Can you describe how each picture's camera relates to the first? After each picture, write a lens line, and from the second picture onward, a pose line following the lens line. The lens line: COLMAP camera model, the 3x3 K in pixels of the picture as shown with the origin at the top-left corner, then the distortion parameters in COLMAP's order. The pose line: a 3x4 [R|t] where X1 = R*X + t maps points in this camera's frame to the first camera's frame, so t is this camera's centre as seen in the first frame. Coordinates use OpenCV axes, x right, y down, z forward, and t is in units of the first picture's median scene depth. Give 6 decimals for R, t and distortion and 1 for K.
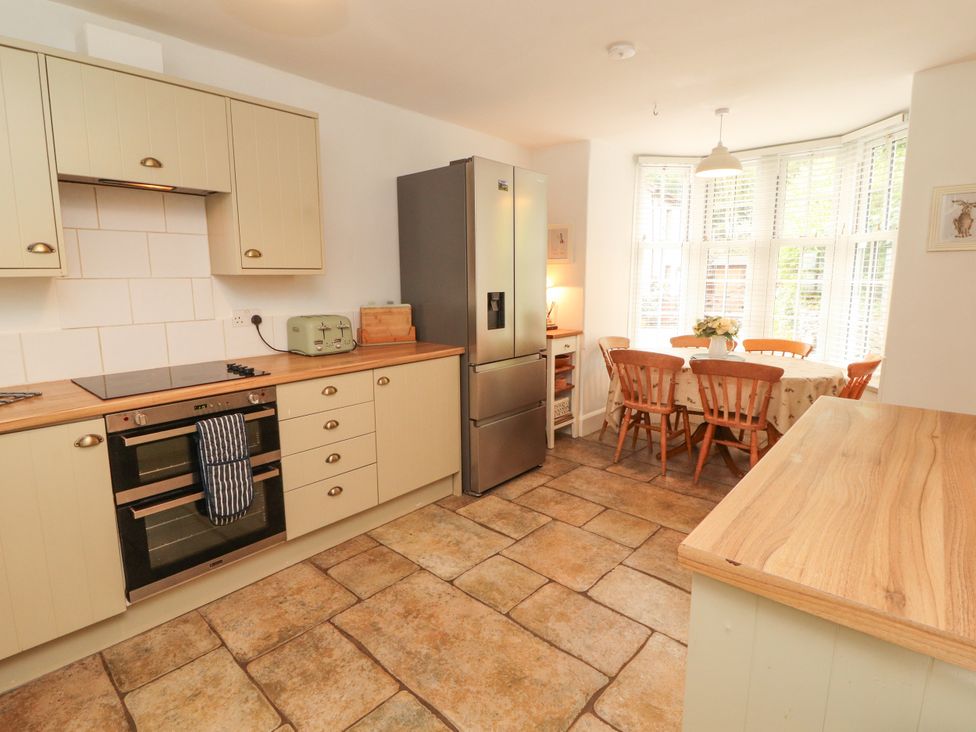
lens RADIAL K [[504.9, 0, 491.6], [0, 504.9, 352.0], [0, 0, 1]] dist [-0.000789, -0.013659]
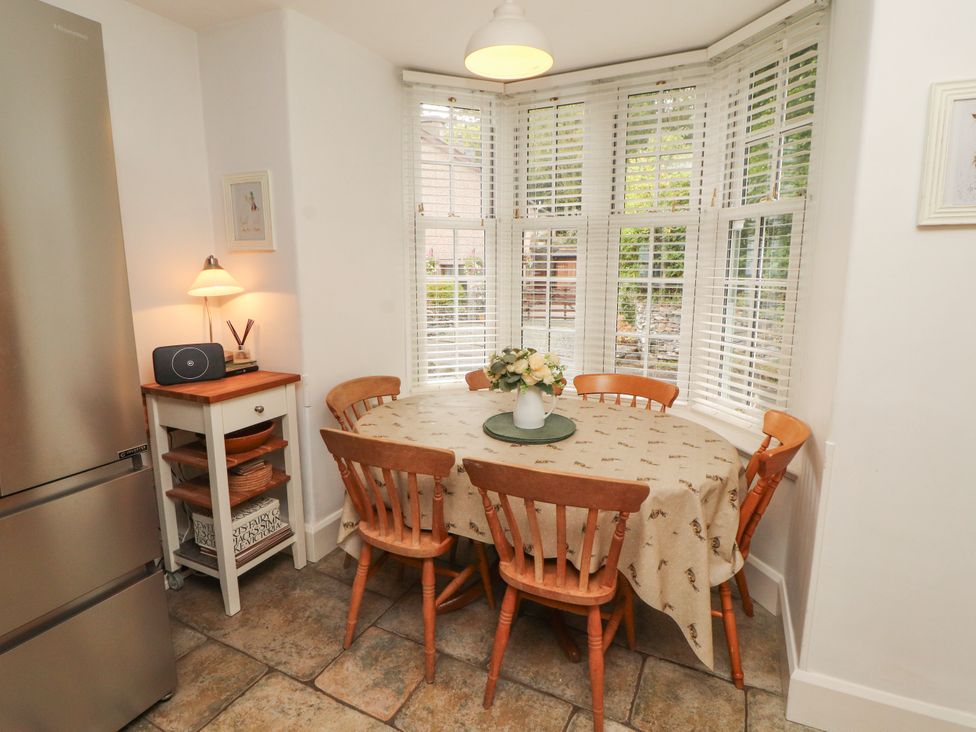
lens RADIAL K [[504.9, 0, 491.3], [0, 504.9, 354.4], [0, 0, 1]] dist [-0.000789, -0.013659]
pose [[0.960632, -0.043318, 0.274427, 0.369048], [0.038336, 0.998989, 0.023494, -0.109892], [-0.275167, -0.012048, 0.961321, 0.686882]]
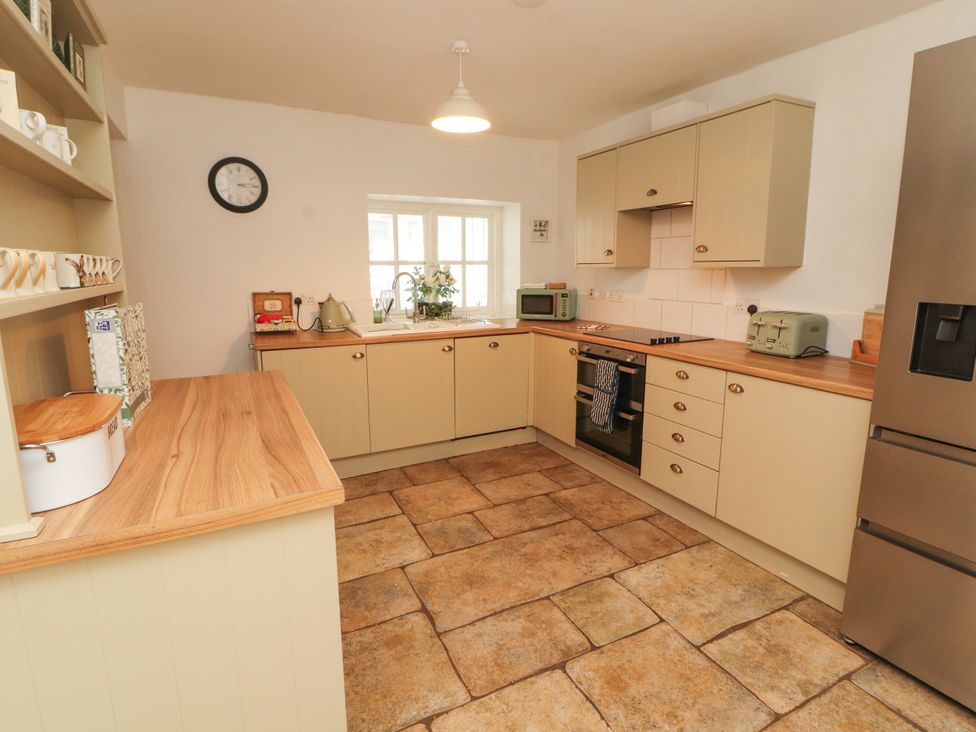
lens RADIAL K [[504.9, 0, 494.9], [0, 504.9, 348.2], [0, 0, 1]] dist [-0.000789, -0.013659]
pose [[-0.361015, 0.151219, -0.920218, 0.731639], [-0.137088, 0.967440, 0.212760, -0.138806], [0.922429, 0.202960, -0.328530, 0.882079]]
